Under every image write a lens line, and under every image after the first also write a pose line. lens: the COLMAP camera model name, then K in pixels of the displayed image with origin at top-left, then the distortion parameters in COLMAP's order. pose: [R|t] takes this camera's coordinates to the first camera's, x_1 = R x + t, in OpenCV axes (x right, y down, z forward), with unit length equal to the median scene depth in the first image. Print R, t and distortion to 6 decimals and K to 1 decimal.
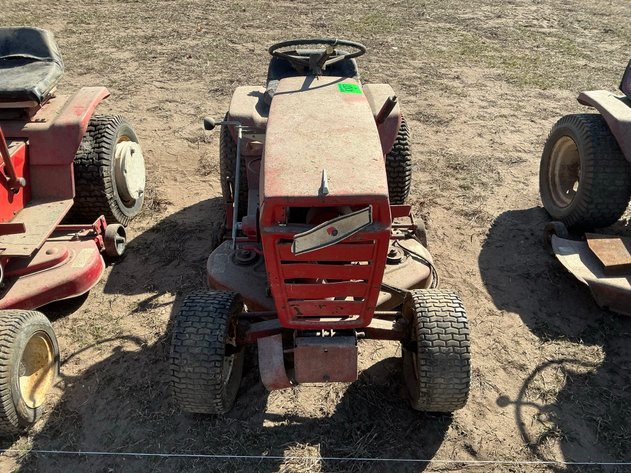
lens RADIAL K [[527.8, 0, 313.7], [0, 527.8, 239.3], [0, 0, 1]] dist [0.053034, -0.092948]
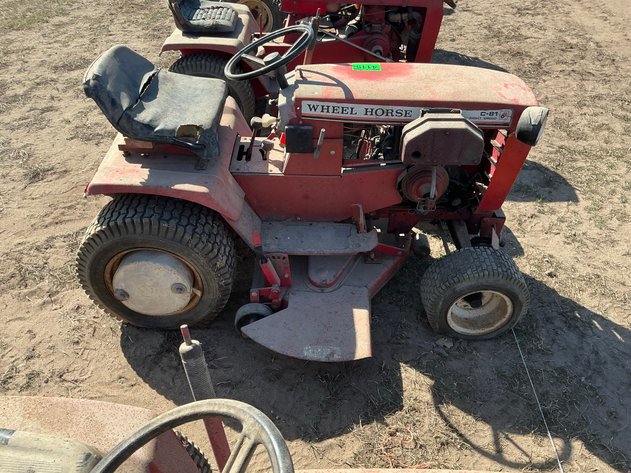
lens RADIAL K [[527.8, 0, 312.8], [0, 527.8, 235.4], [0, 0, 1]] dist [0.053034, -0.092948]
pose [[0.000131, -0.617249, 0.786768, -1.362618], [0.546182, 0.659093, 0.516993, -0.472825], [-0.837667, 0.429651, 0.337216, 0.613910]]
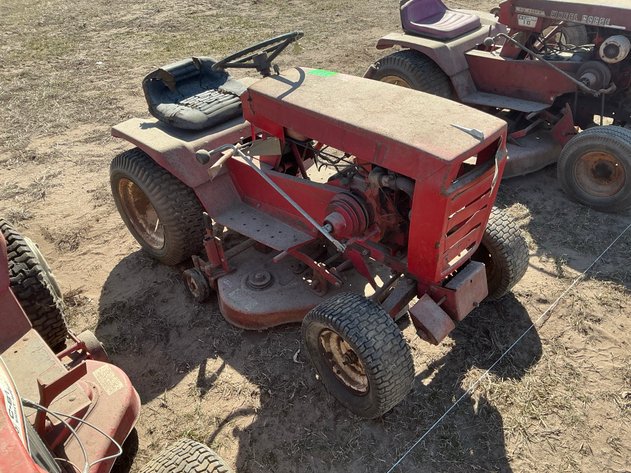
lens RADIAL K [[527.8, 0, 315.5], [0, 527.8, 236.3], [0, 0, 1]] dist [0.053034, -0.092948]
pose [[0.709889, -0.438432, 0.551212, -0.515161], [0.440125, 0.887143, 0.138808, -0.116635], [-0.549861, 0.144064, 0.822738, 0.145853]]
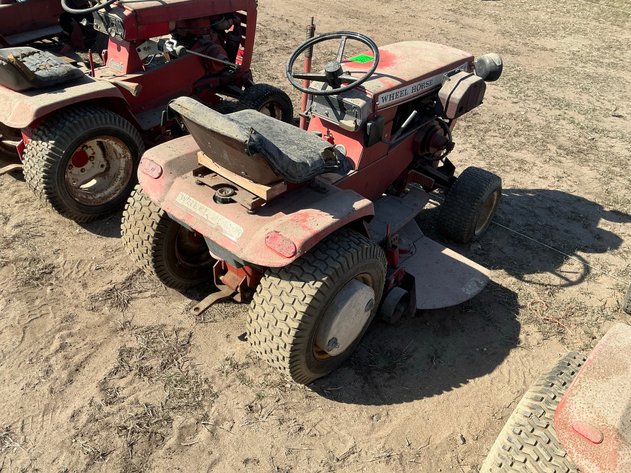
lens RADIAL K [[527.8, 0, 316.1], [0, 527.8, 235.8], [0, 0, 1]] dist [0.053034, -0.092948]
pose [[-0.768837, -0.413870, 0.487444, -1.069230], [0.300926, 0.438424, 0.846893, -0.858382], [-0.564210, 0.797807, -0.212532, 1.212043]]
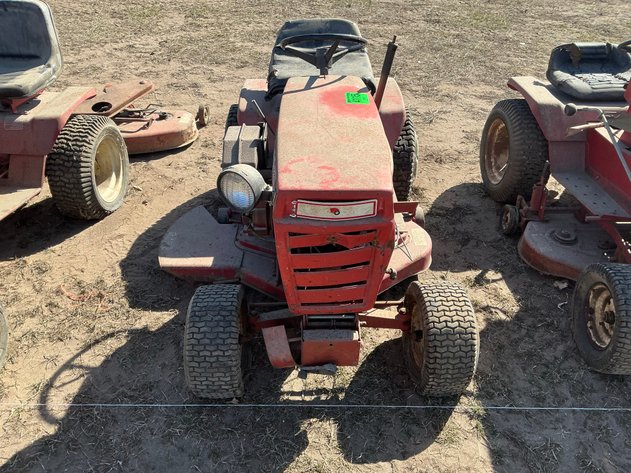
lens RADIAL K [[527.8, 0, 315.5], [0, 527.8, 235.9], [0, 0, 1]] dist [0.053034, -0.092948]
pose [[0.999749, 0.001702, 0.022361, -0.617429], [-0.001762, 0.999995, 0.002649, 0.028324], [-0.022356, -0.002688, 0.999746, -0.056682]]
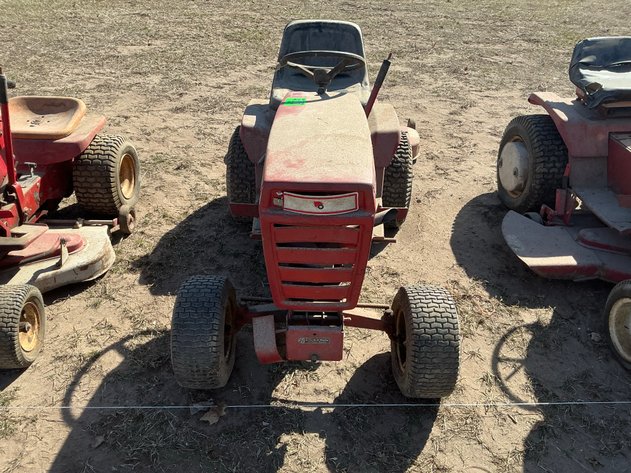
lens RADIAL K [[527.8, 0, 314.9], [0, 527.8, 232.5], [0, 0, 1]] dist [0.053034, -0.092948]
pose [[0.997464, -0.024918, 0.066663, -1.329391], [0.027583, 0.998844, -0.039373, 0.050225], [-0.065604, 0.041112, 0.996998, -0.085488]]
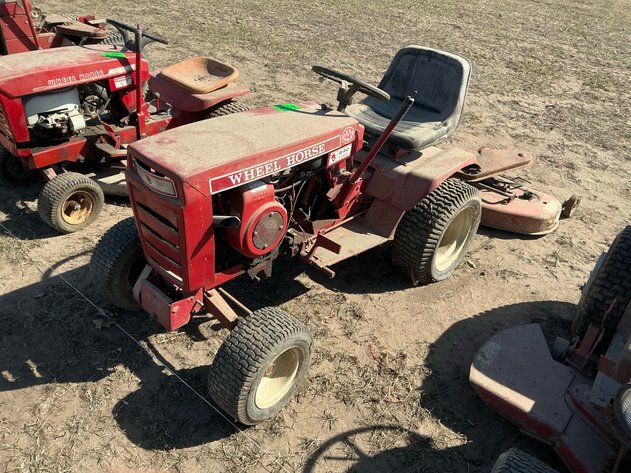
lens RADIAL K [[527.8, 0, 314.2], [0, 527.8, 233.1], [0, 0, 1]] dist [0.053034, -0.092948]
pose [[0.788871, 0.380684, -0.482455, -0.749313], [-0.406467, 0.912008, 0.055004, -0.067716], [0.460942, 0.152711, 0.874192, 0.025738]]
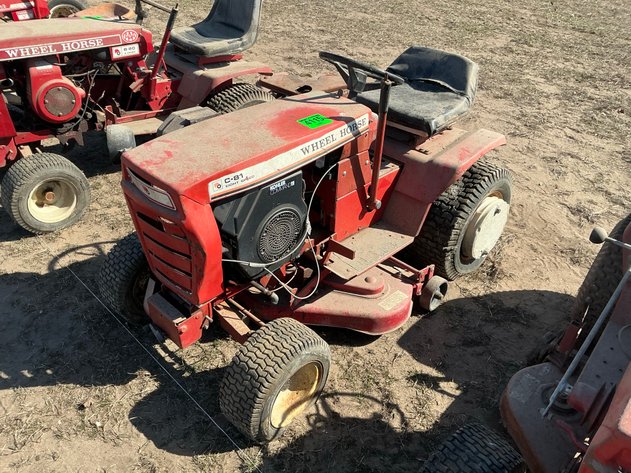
lens RADIAL K [[527.8, 0, 315.0], [0, 527.8, 236.0], [0, 0, 1]] dist [0.053034, -0.092948]
pose [[0.714295, 0.420456, -0.559464, -0.048650], [-0.430460, 0.894261, 0.122479, -0.114642], [0.551804, 0.153341, 0.819756, 0.118239]]
